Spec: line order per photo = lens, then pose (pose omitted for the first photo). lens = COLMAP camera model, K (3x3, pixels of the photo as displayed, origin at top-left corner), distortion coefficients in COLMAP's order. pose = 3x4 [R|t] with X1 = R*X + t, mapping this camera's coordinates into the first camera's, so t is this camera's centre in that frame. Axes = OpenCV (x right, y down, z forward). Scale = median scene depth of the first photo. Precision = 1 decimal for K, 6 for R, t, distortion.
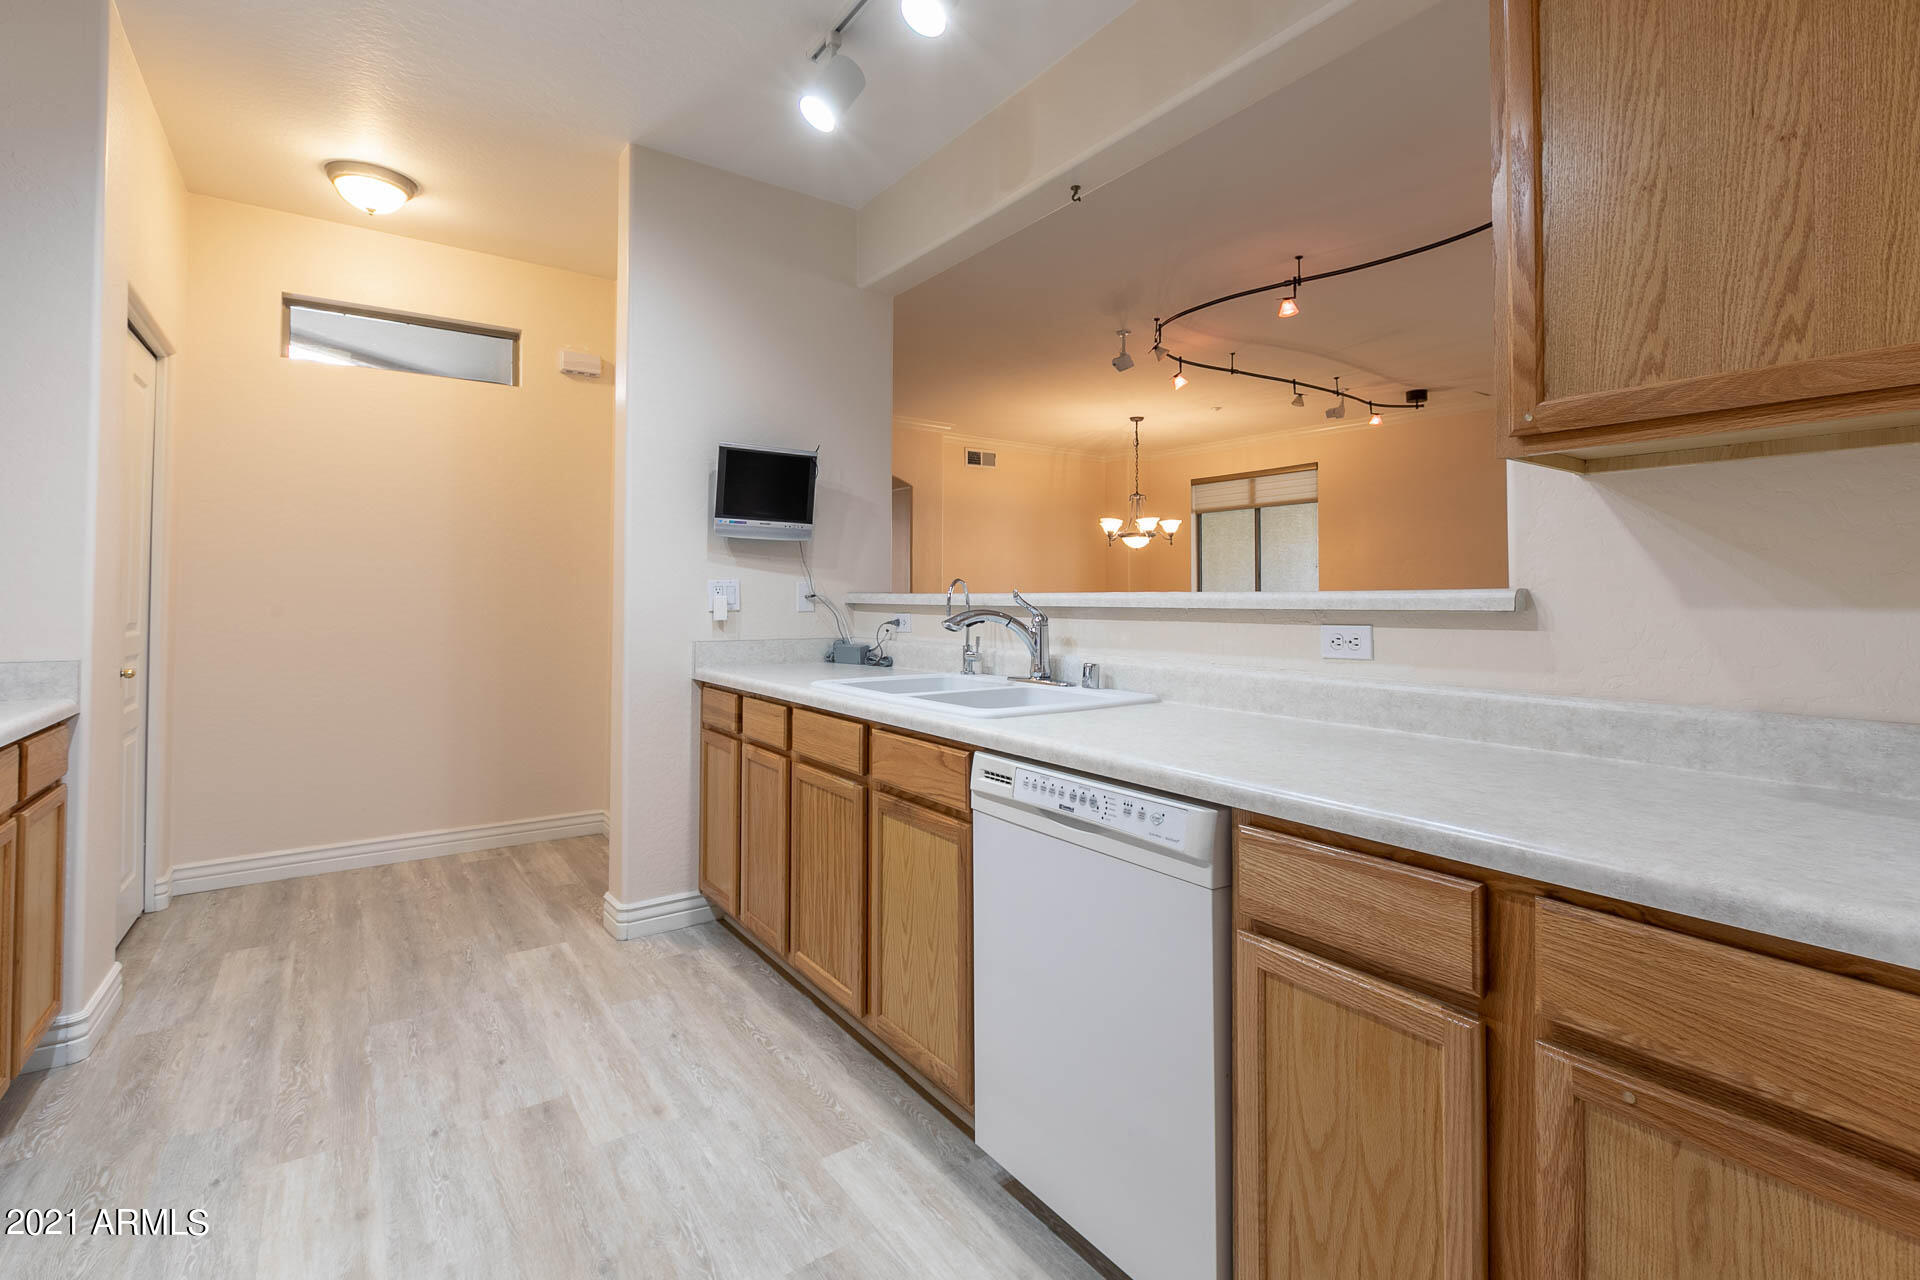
lens RADIAL K [[858.8, 0, 959.9], [0, 858.8, 580.1], [0, 0, 1]] dist [-0.000913, -0.000360]
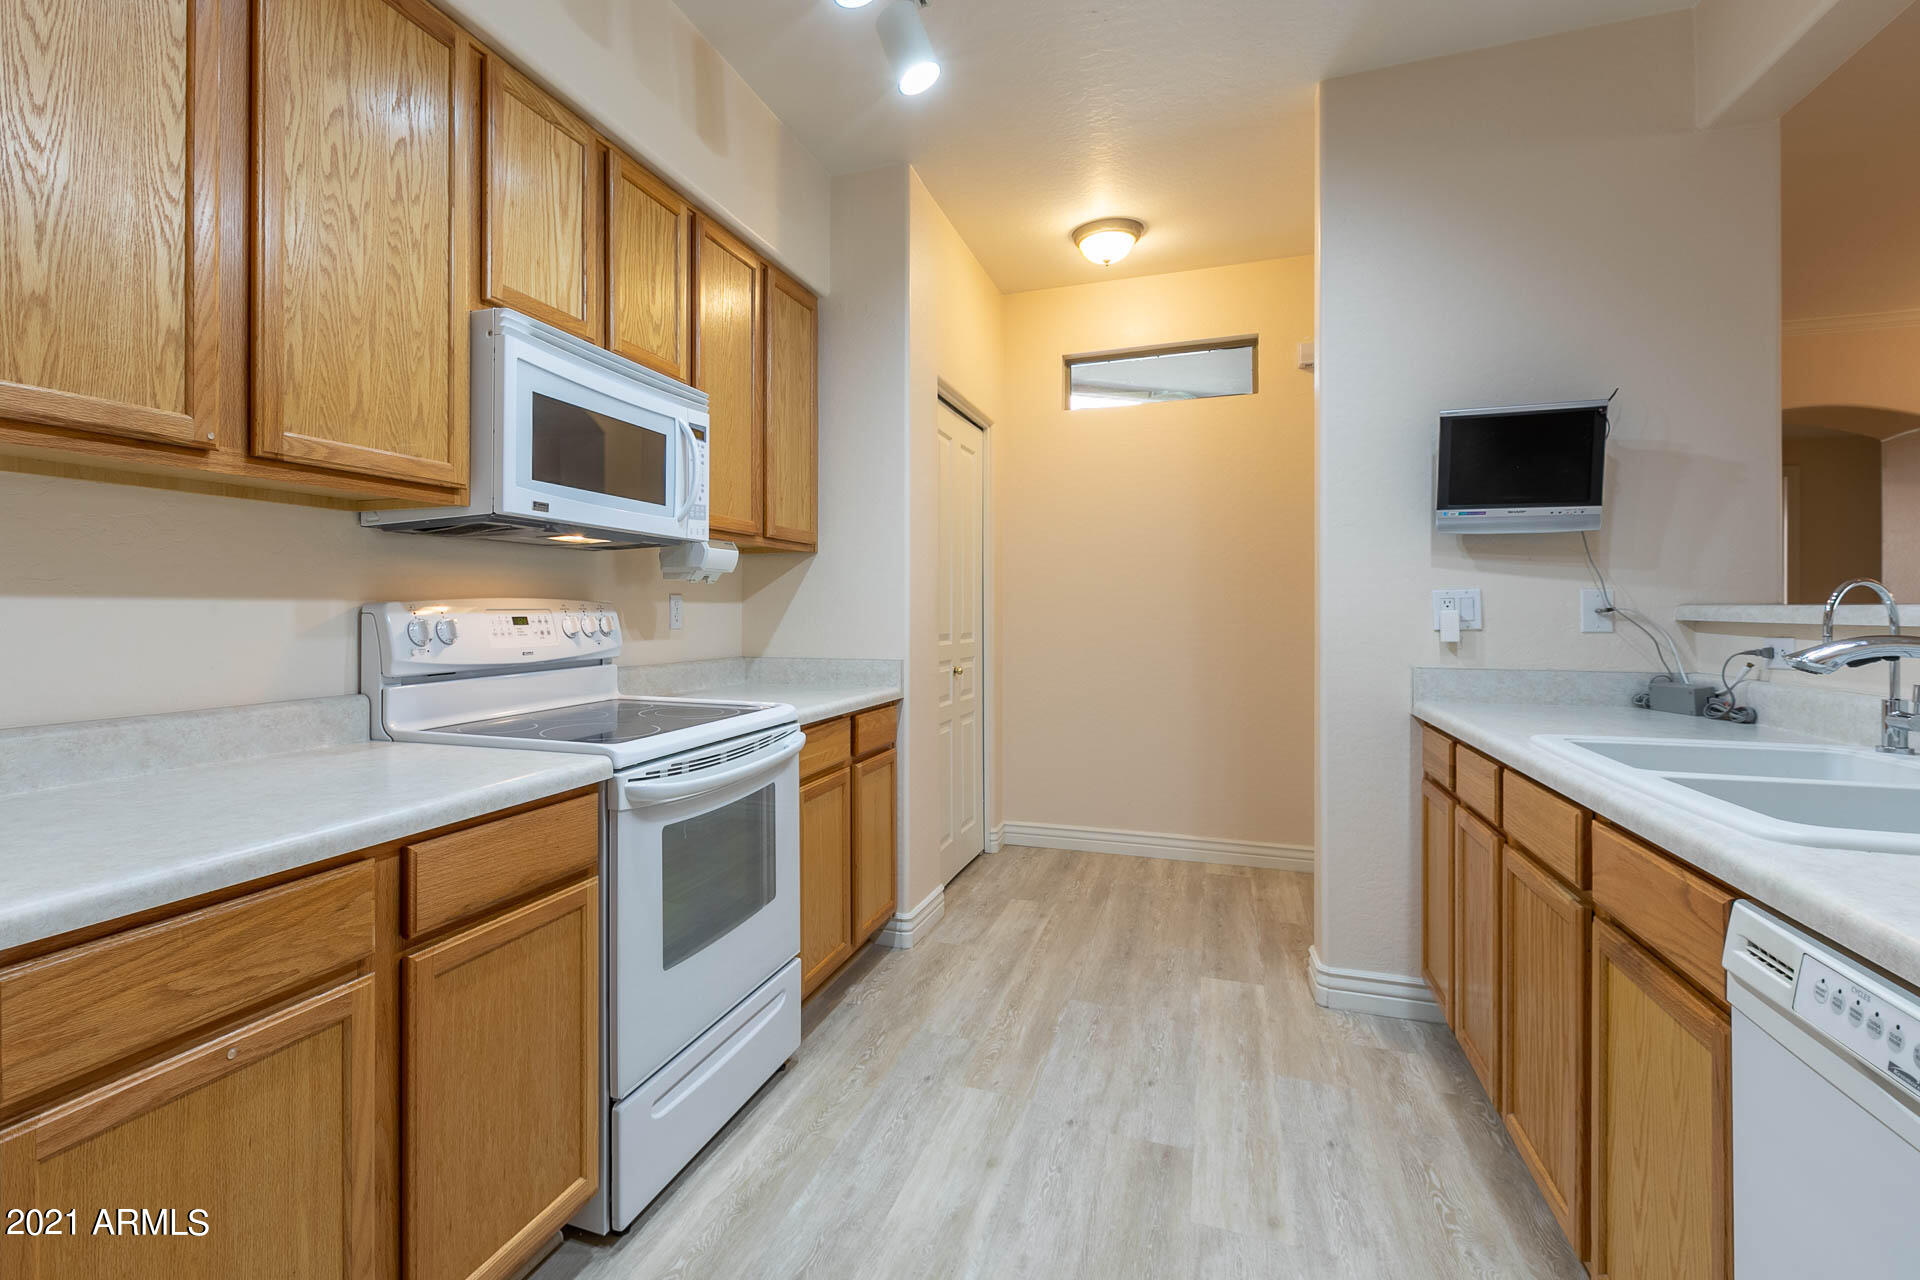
lens RADIAL K [[878.8, 0, 891.0], [0, 878.8, 610.7], [0, 0, 1]] dist [0.003208, -0.000907]
pose [[0.556665, -0.004493, -0.830725, 0.115708], [0.021248, 0.999735, 0.008831, 0.001015], [0.830466, -0.022567, 0.556613, 0.159554]]
